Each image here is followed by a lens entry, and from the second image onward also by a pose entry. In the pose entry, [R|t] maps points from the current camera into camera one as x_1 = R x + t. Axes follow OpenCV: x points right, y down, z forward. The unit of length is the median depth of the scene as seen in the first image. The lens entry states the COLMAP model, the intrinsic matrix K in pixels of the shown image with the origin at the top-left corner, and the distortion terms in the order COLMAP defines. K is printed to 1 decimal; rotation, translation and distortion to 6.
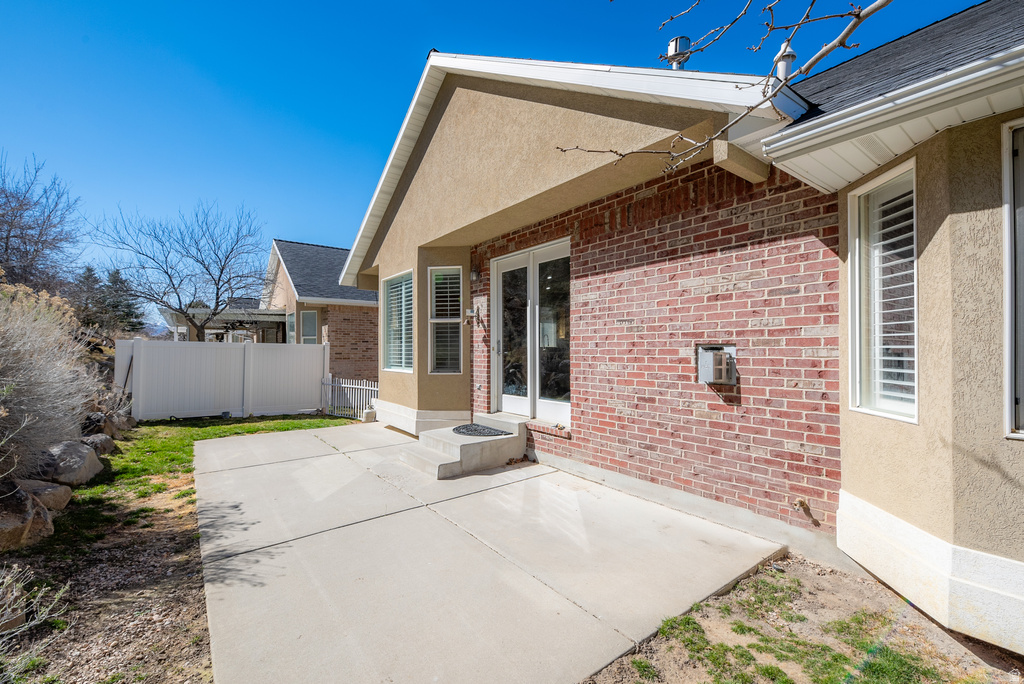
lens RADIAL K [[438.7, 0, 513.4], [0, 438.7, 344.6], [0, 0, 1]] dist [0.030038, -0.015576]
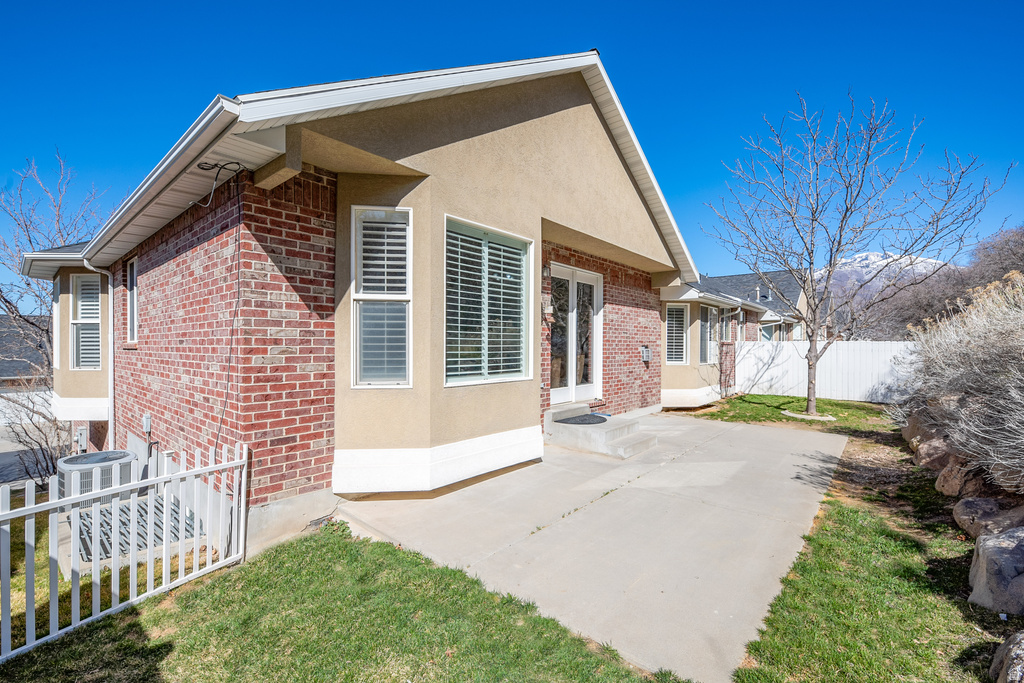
lens RADIAL K [[438.7, 0, 513.4], [0, 438.7, 344.1], [0, 0, 1]] dist [0.030038, -0.015576]
pose [[-0.233103, -0.002132, 0.972450, -1.270572], [-0.022079, 0.999751, -0.003101, 0.011417], [-0.972201, -0.022194, -0.233092, 1.600061]]
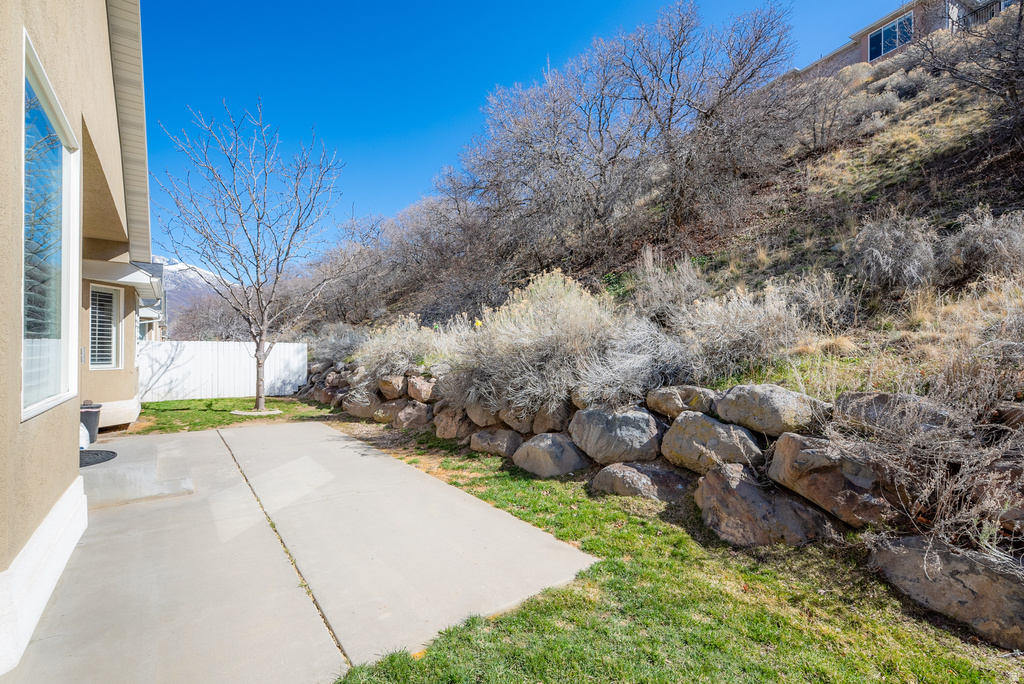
lens RADIAL K [[438.7, 0, 513.4], [0, 438.7, 344.6], [0, 0, 1]] dist [0.030038, -0.015576]
pose [[-0.999875, -0.010580, -0.011760, -0.848424], [-0.010192, 0.999417, -0.032578, 0.035257], [0.012098, -0.032454, -0.999400, 1.906549]]
